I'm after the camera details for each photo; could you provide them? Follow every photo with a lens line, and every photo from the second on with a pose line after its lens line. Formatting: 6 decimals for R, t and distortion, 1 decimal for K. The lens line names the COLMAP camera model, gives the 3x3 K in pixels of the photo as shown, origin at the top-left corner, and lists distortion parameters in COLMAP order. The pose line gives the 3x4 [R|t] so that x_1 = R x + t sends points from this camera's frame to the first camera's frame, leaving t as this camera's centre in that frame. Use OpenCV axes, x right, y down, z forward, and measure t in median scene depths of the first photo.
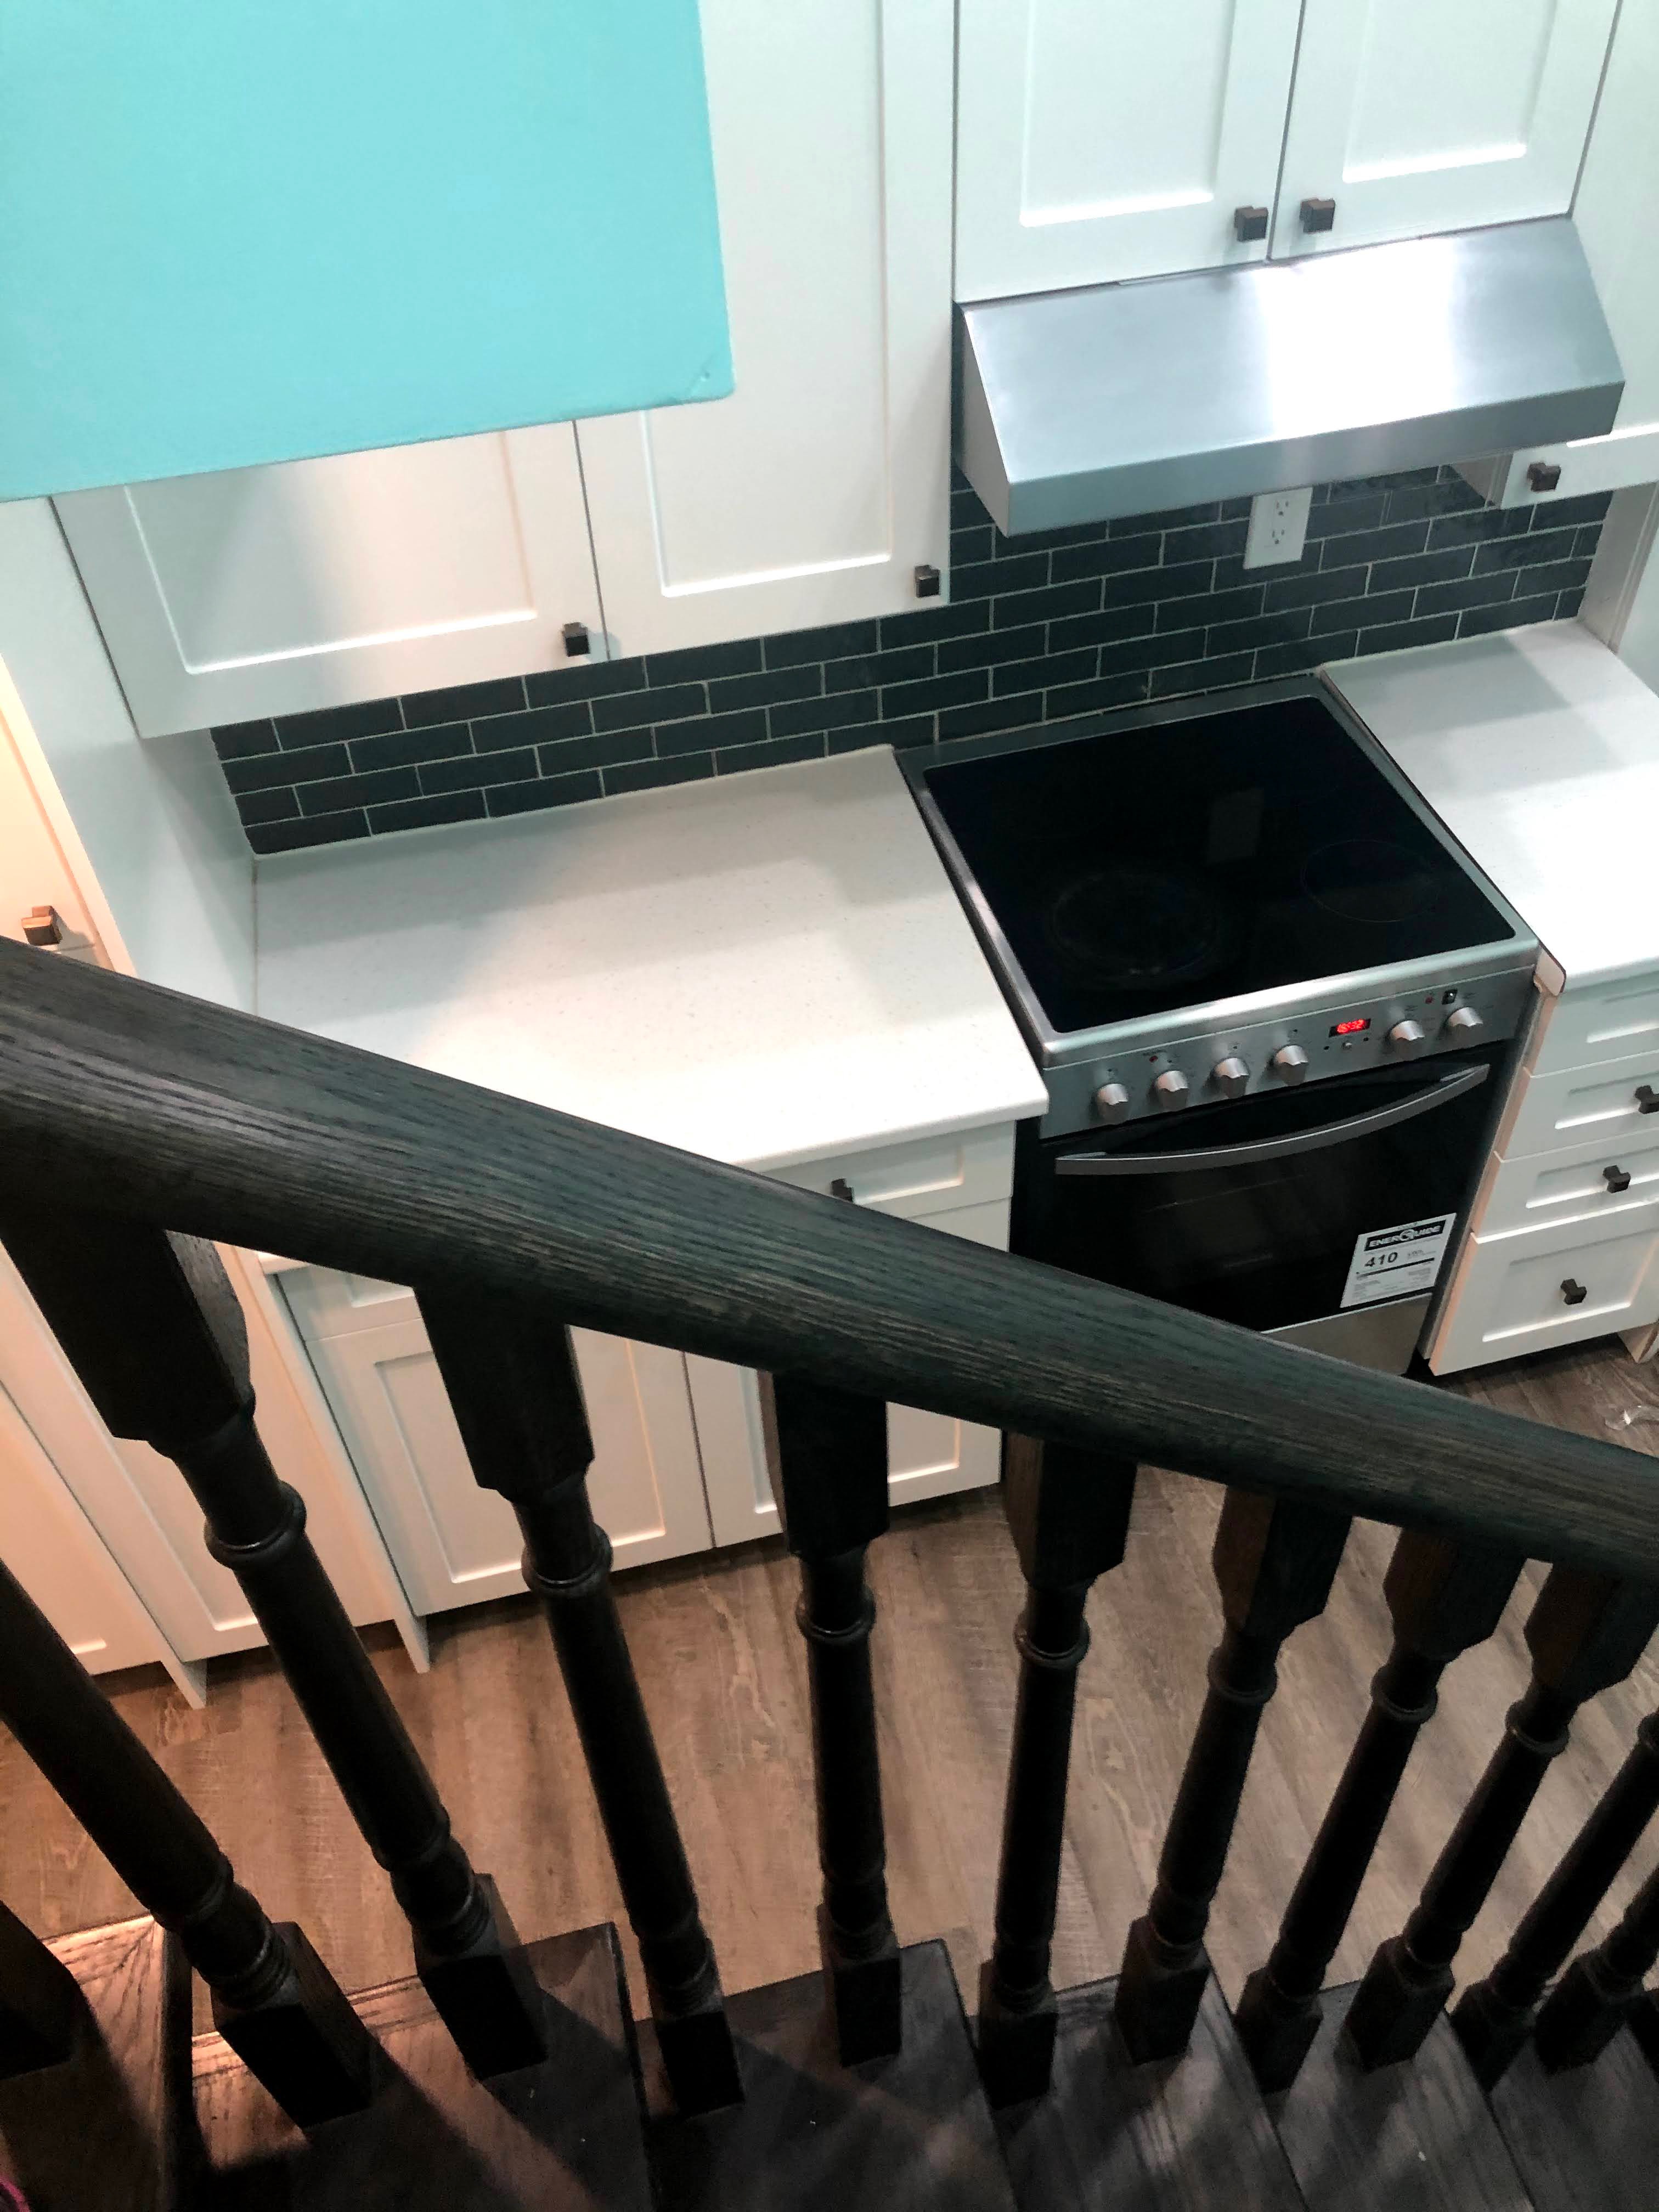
lens RADIAL K [[1802.7, 0, 827.8], [0, 1802.7, 1105.2], [0, 0, 1]] dist [0.008934, 0.000914]
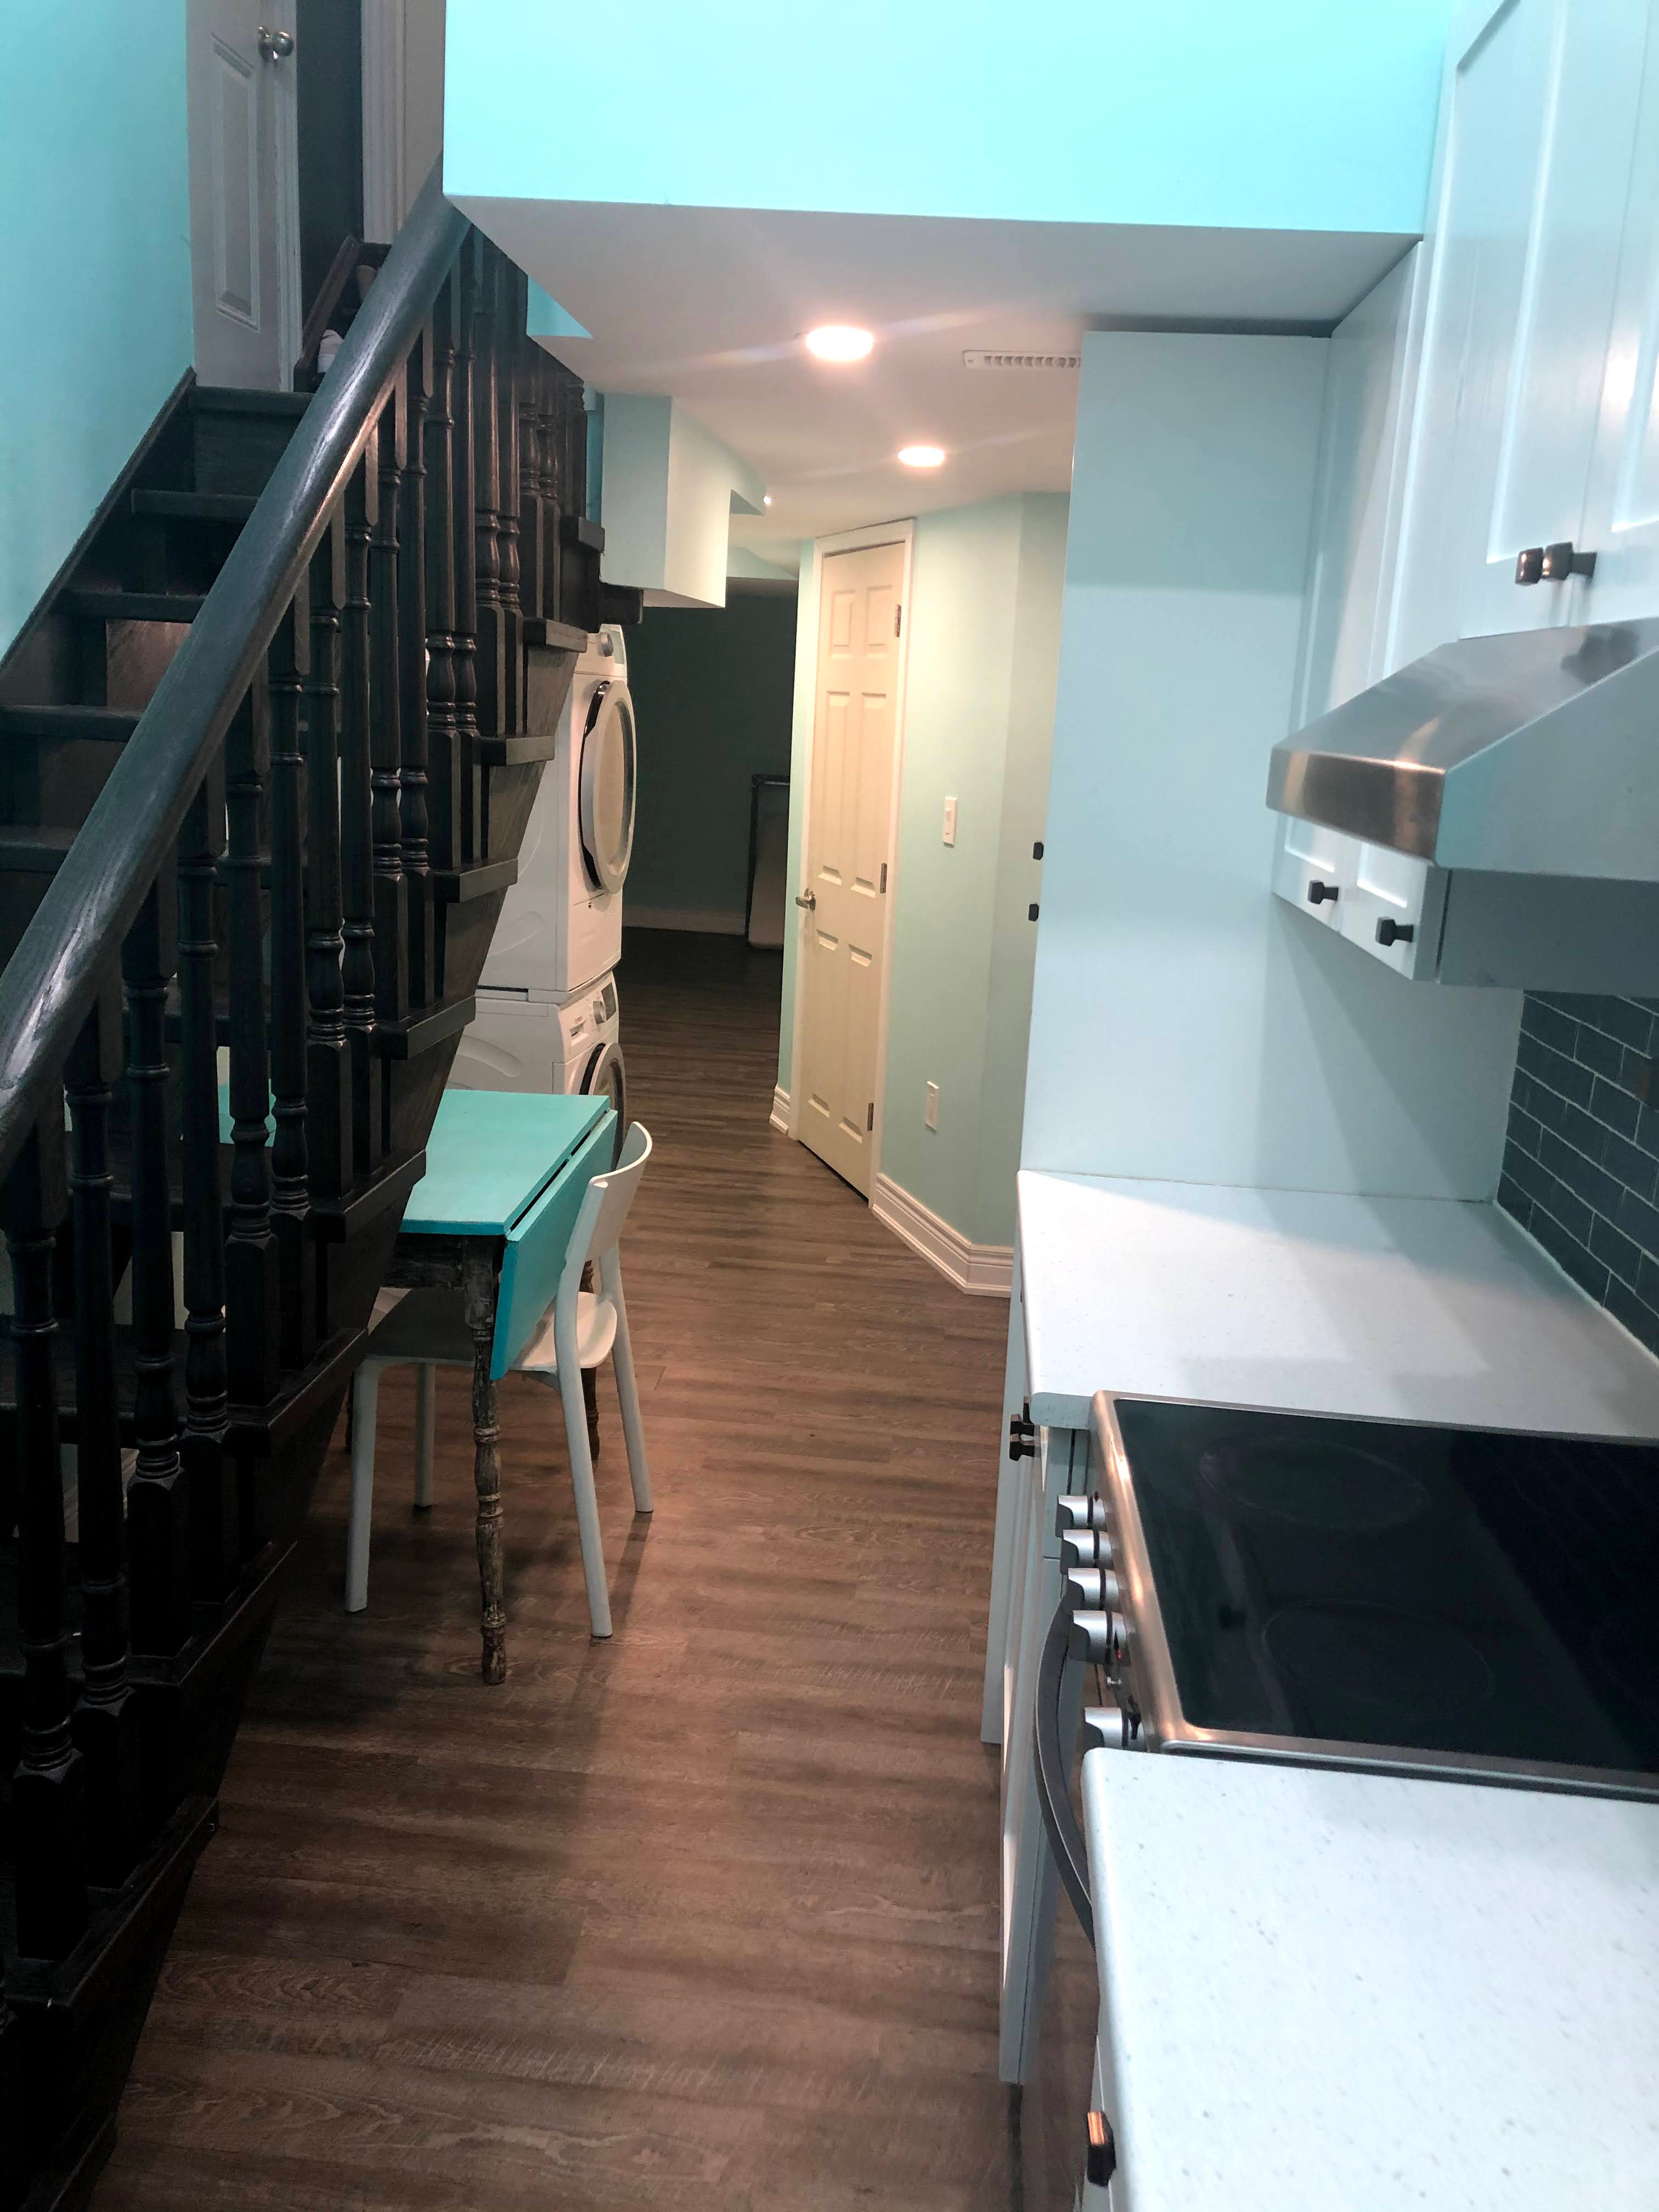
lens RADIAL K [[1802.7, 0, 827.9], [0, 1802.7, 1107.4], [0, 0, 1]] dist [0.008934, 0.000914]
pose [[-0.321550, 0.231760, -0.918092, 0.783547], [-0.706276, 0.587109, 0.395572, -0.306766], [0.630698, 0.775623, -0.025098, 0.701745]]
